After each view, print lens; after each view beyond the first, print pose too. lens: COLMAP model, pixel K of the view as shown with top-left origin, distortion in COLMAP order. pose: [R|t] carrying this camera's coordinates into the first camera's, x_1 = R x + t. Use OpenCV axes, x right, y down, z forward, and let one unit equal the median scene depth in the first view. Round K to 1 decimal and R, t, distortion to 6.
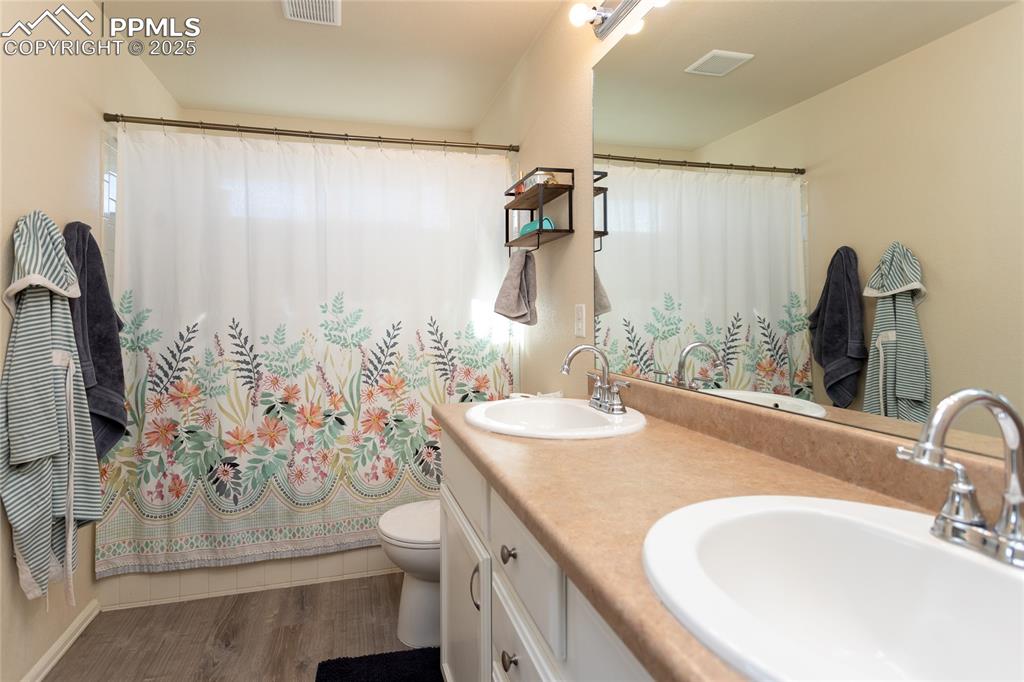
lens RADIAL K [[499.3, 0, 444.3], [0, 499.3, 301.2], [0, 0, 1]] dist [0.004154, 0.000188]
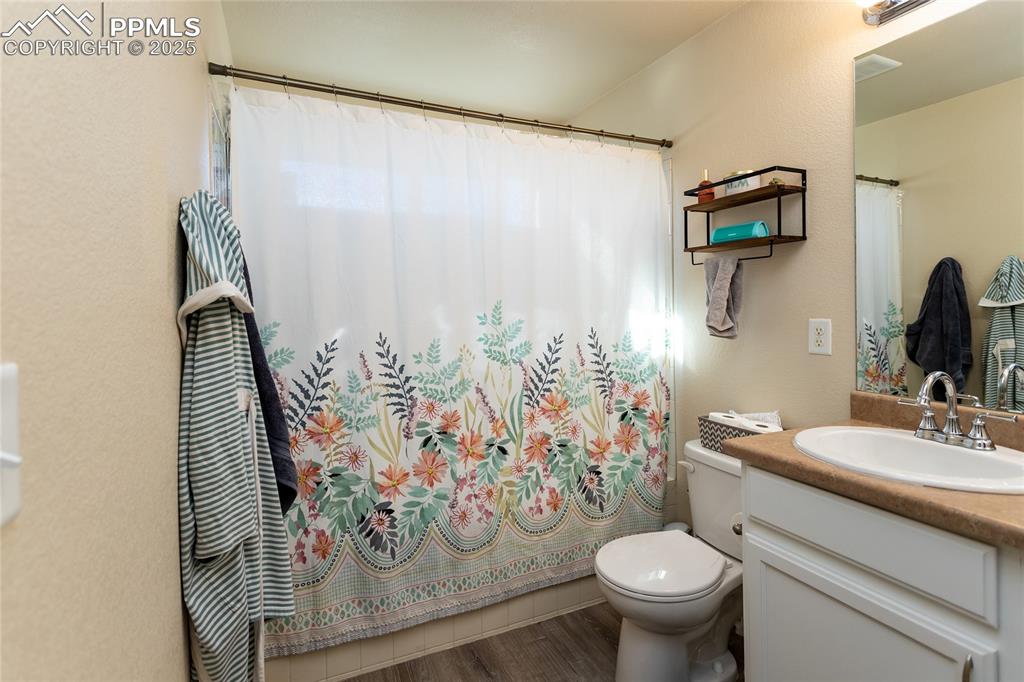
lens RADIAL K [[499.3, 0, 521.9], [0, 499.3, 316.2], [0, 0, 1]] dist [0.004154, 0.000188]
pose [[0.982775, -0.001437, 0.184800, -0.342638], [-0.004569, 0.999475, 0.032070, -0.019752], [-0.184749, -0.032362, 0.982253, 0.156368]]
